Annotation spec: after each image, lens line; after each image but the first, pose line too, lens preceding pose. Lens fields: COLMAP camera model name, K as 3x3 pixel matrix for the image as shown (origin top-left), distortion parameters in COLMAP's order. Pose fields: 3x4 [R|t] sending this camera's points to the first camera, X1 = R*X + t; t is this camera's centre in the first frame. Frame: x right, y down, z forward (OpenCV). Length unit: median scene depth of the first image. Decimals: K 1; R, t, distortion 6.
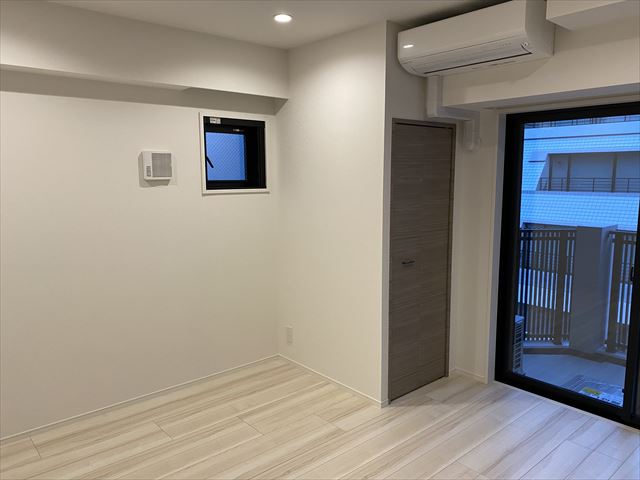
lens RADIAL K [[487.9, 0, 316.6], [0, 487.9, 233.8], [0, 0, 1]] dist [0.018947, -0.012672]
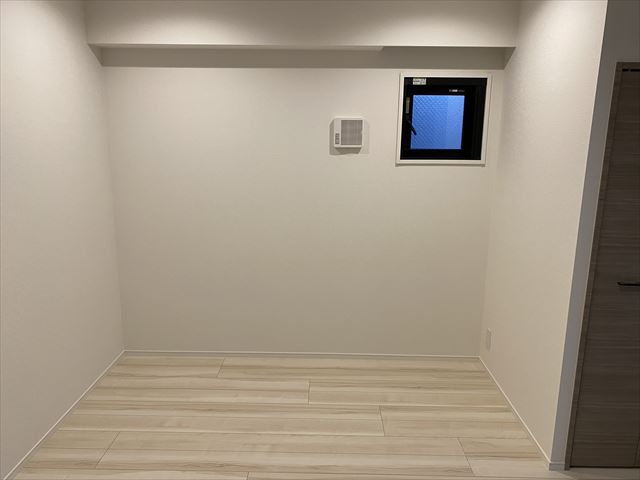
lens RADIAL K [[487.9, 0, 316.6], [0, 487.9, 233.8], [0, 0, 1]] dist [0.018947, -0.012672]
pose [[0.739106, 0.144783, -0.657845, 0.295154], [-0.091337, 0.989148, 0.115078, -0.045179], [0.667368, -0.024969, 0.744310, 0.217565]]
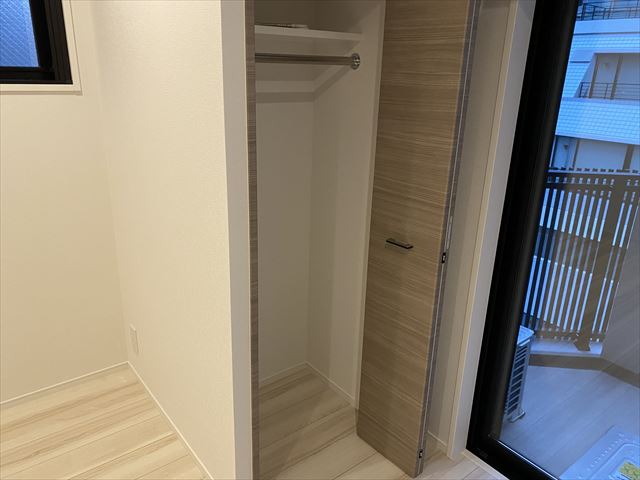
lens RADIAL K [[487.9, 0, 316.6], [0, 487.9, 233.8], [0, 0, 1]] dist [0.018947, -0.012672]
pose [[0.998480, 0.042052, -0.035630, 0.216526], [-0.034171, 0.979514, 0.198455, -0.056001], [0.043246, -0.196936, 0.979462, 0.523267]]
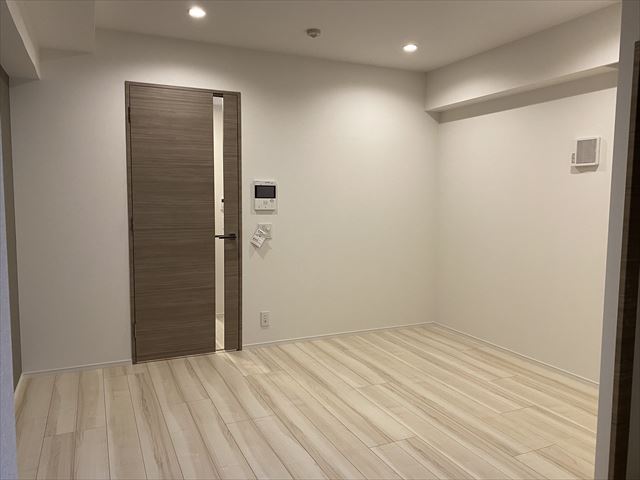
lens RADIAL K [[487.9, 0, 316.6], [0, 487.9, 233.8], [0, 0, 1]] dist [0.018947, -0.012672]
pose [[-0.289158, 0.073491, -0.954456, 0.808420], [-0.118483, 0.986635, 0.111864, -0.018366], [0.949921, 0.145433, -0.276585, 0.755561]]
